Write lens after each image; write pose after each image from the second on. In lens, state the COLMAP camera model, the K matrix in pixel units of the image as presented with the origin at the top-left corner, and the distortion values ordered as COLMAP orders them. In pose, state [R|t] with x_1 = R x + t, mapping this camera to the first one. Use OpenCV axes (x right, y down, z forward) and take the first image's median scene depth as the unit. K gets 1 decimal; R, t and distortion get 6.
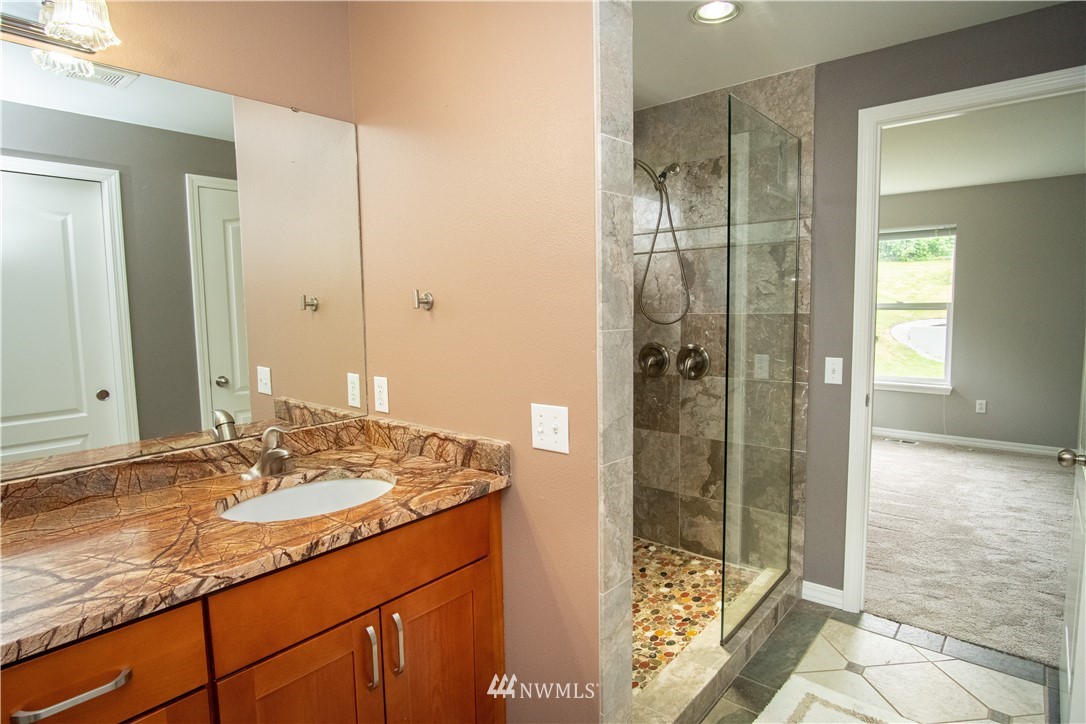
lens RADIAL K [[589.2, 0, 537.2], [0, 589.2, 356.2], [0, 0, 1]] dist [-0.025056, 0.005812]
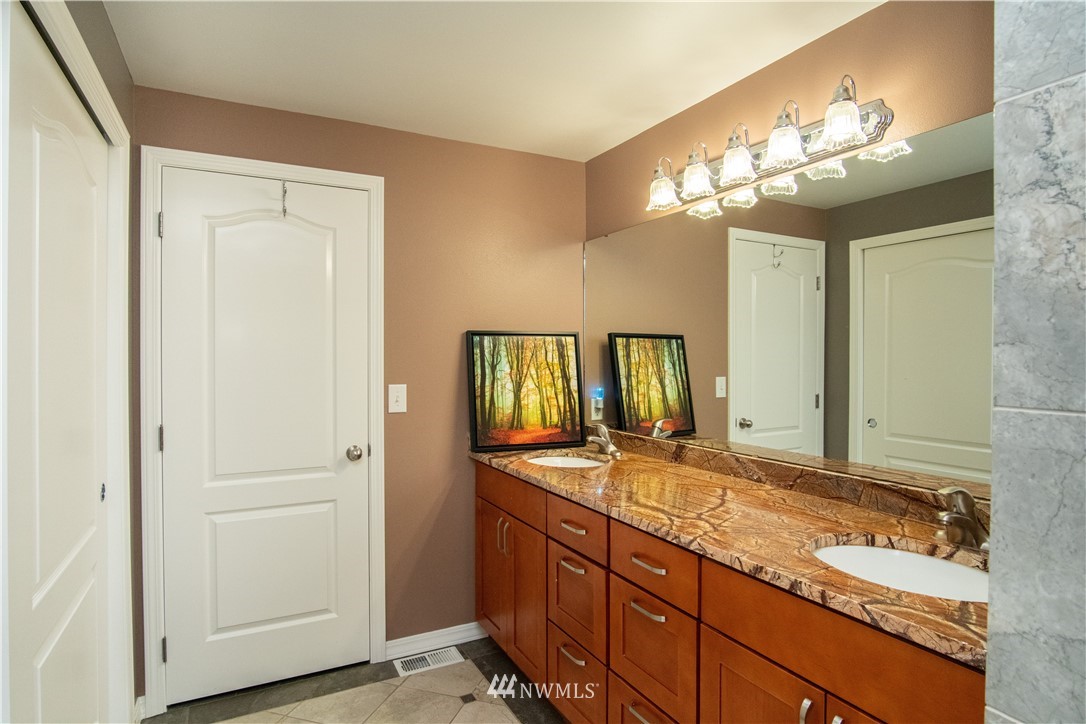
lens RADIAL K [[589.2, 0, 541.4], [0, 589.2, 364.7], [0, 0, 1]] dist [-0.025056, 0.005812]
pose [[-0.360707, 0.031714, -0.932140, 0.835282], [-0.076709, 0.995027, 0.063537, -0.099852], [0.929519, 0.094422, -0.356481, 1.065136]]
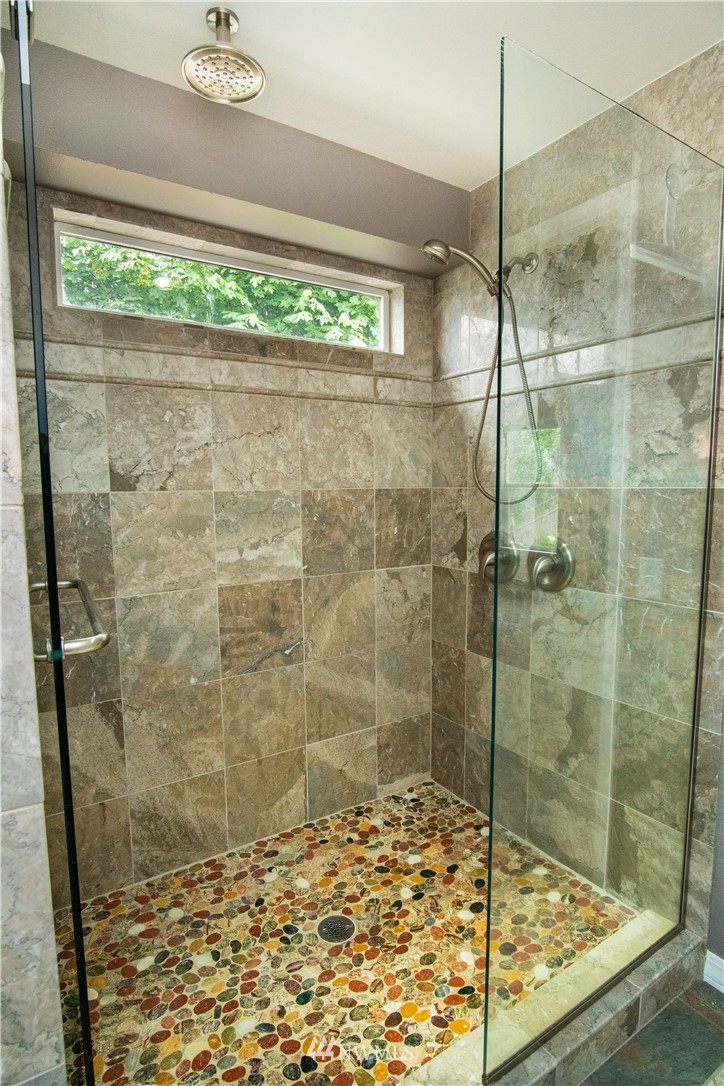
lens RADIAL K [[589.2, 0, 365.9], [0, 589.2, 544.0], [0, 0, 1]] dist [-0.025056, 0.005812]
pose [[0.964377, 0.052610, -0.259246, 0.244262], [-0.052186, 0.998601, 0.008520, -0.006566], [0.259331, 0.005312, 0.965774, 0.337550]]
